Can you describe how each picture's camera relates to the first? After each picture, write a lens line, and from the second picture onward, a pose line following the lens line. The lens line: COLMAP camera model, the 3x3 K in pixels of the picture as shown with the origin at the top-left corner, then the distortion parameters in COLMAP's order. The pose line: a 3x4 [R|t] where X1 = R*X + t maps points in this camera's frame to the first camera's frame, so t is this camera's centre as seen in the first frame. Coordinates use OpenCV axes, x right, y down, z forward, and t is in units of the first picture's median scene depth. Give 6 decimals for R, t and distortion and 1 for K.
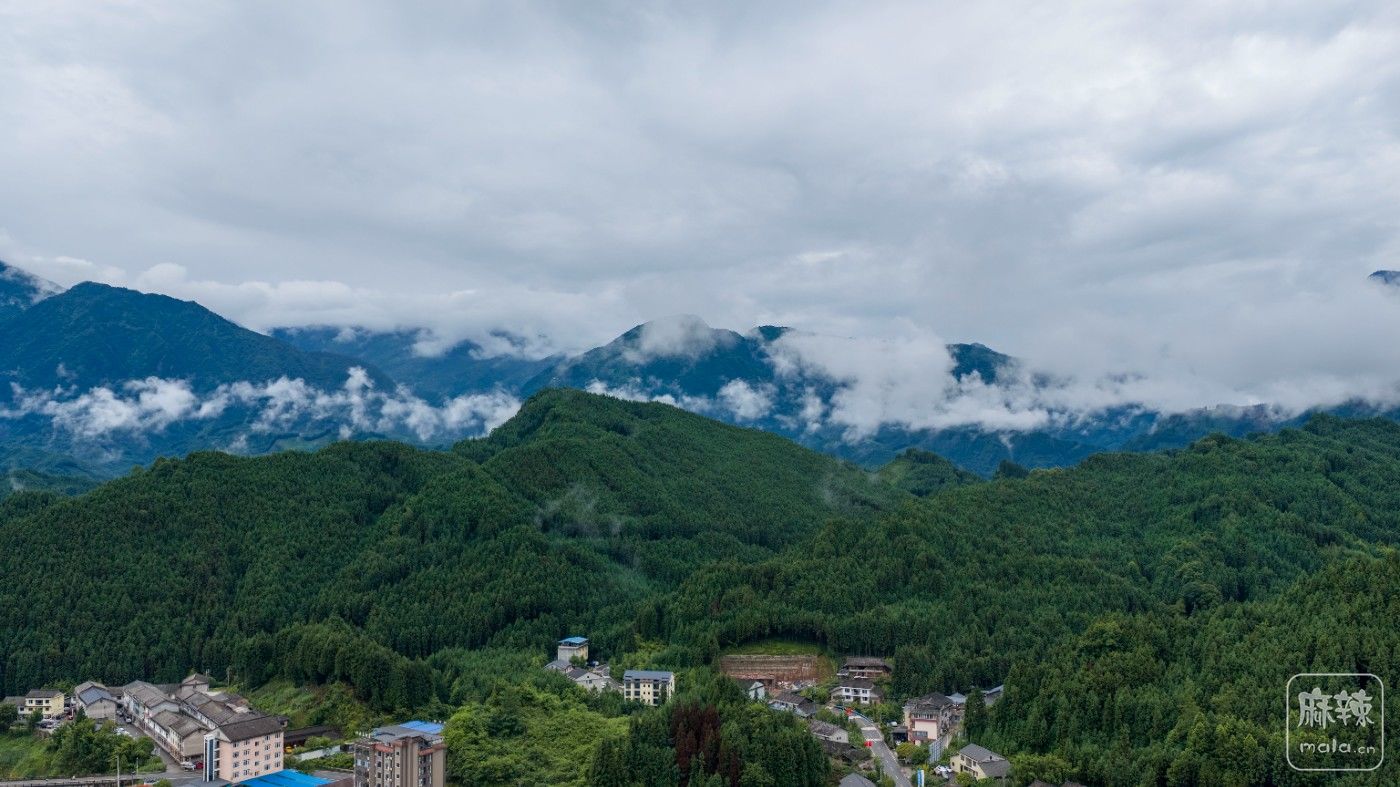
lens RADIAL K [[1151.4, 0, 702.5], [0, 1151.4, 399.7], [0, 0, 1]] dist [0.026919, -0.063096]
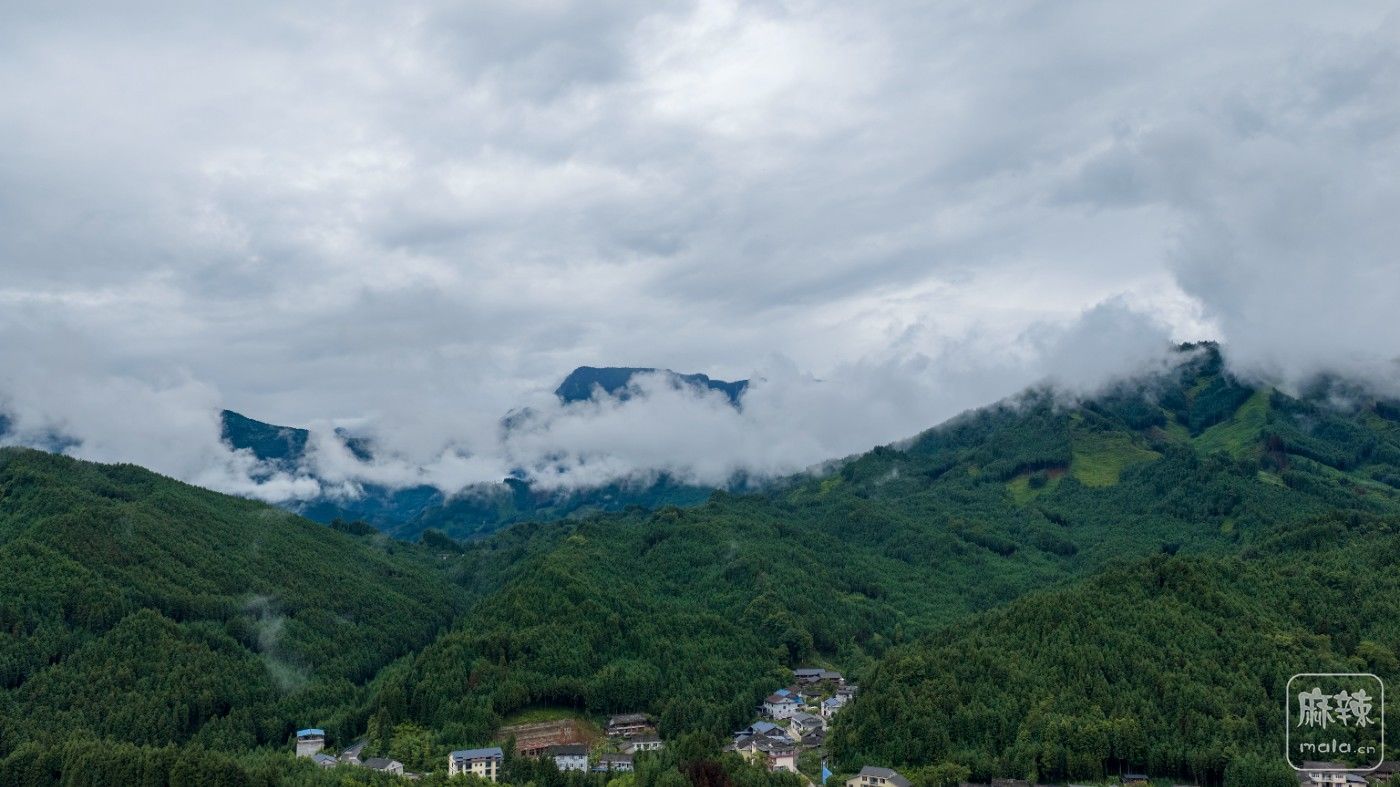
lens RADIAL K [[1151.4, 0, 702.5], [0, 1151.4, 399.7], [0, 0, 1]] dist [0.026919, -0.063096]
pose [[0.793531, 0.062681, 0.605292, -0.428376], [-0.026257, 0.997281, -0.068851, 0.003596], [-0.607963, 0.038742, 0.793020, 0.089867]]
